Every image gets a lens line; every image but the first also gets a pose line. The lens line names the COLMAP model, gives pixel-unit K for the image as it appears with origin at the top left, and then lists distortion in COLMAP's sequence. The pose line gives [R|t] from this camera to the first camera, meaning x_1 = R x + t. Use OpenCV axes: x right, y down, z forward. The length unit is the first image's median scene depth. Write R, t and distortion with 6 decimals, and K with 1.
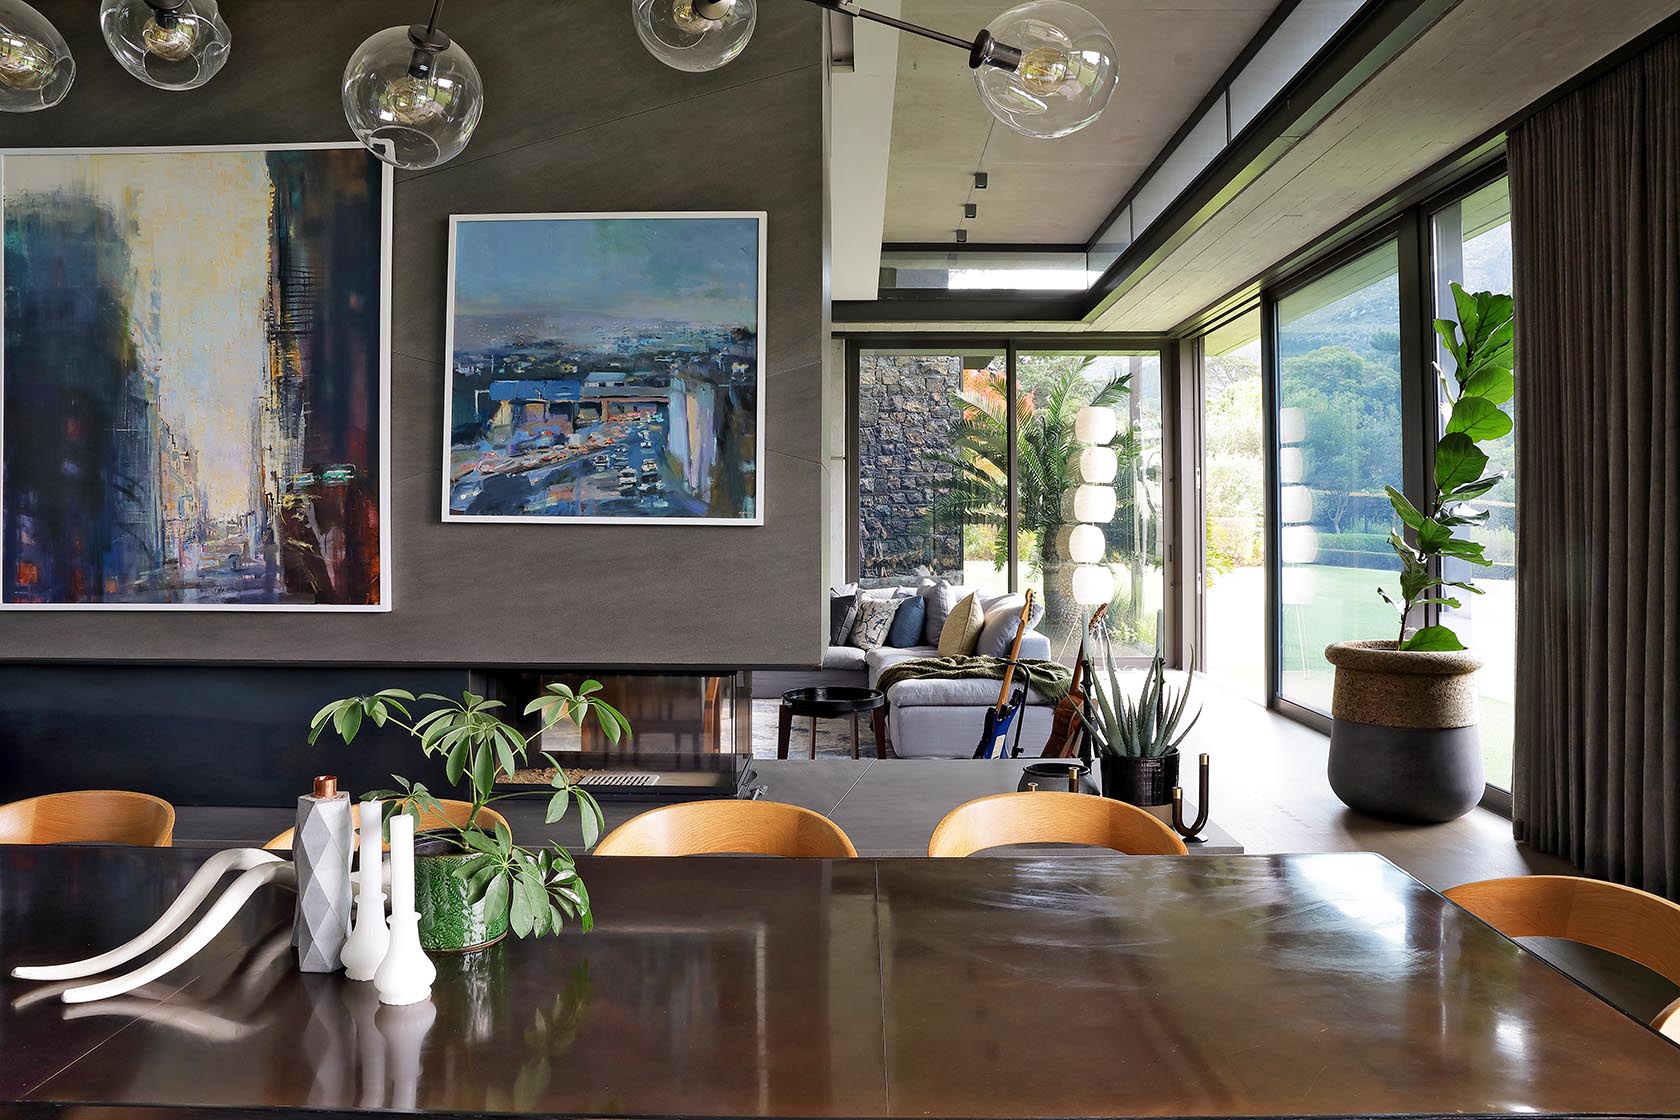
lens RADIAL K [[1155.3, 0, 840.0], [0, 1155.3, 560.0], [0, 0, 1]] dist [0.001146, -0.000050]
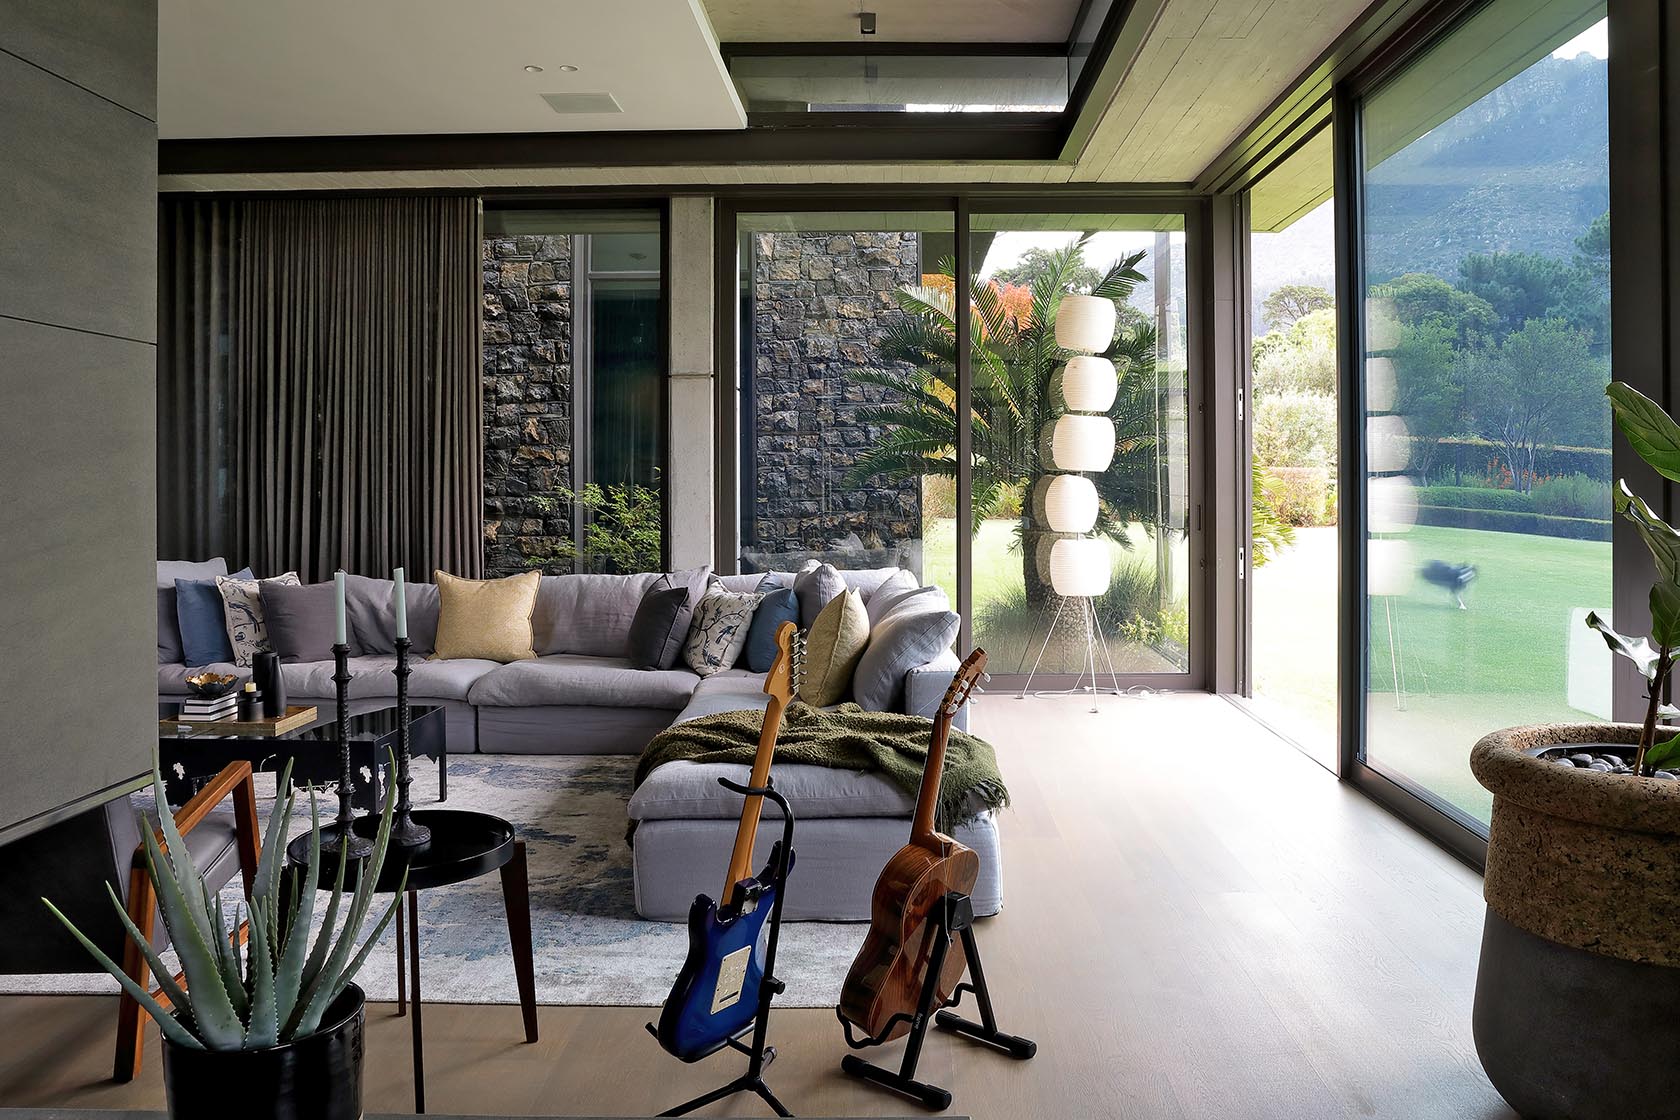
lens RADIAL K [[1175.2, 0, 913.8], [0, 1175.2, 536.6], [0, 0, 1]] dist [-0.060505, 0.081035]
pose [[0.999997, -0.001480, 0.002067, 0.119915], [0.001438, 0.999797, 0.020114, -0.008796], [-0.002096, -0.020111, 0.999796, 0.324531]]
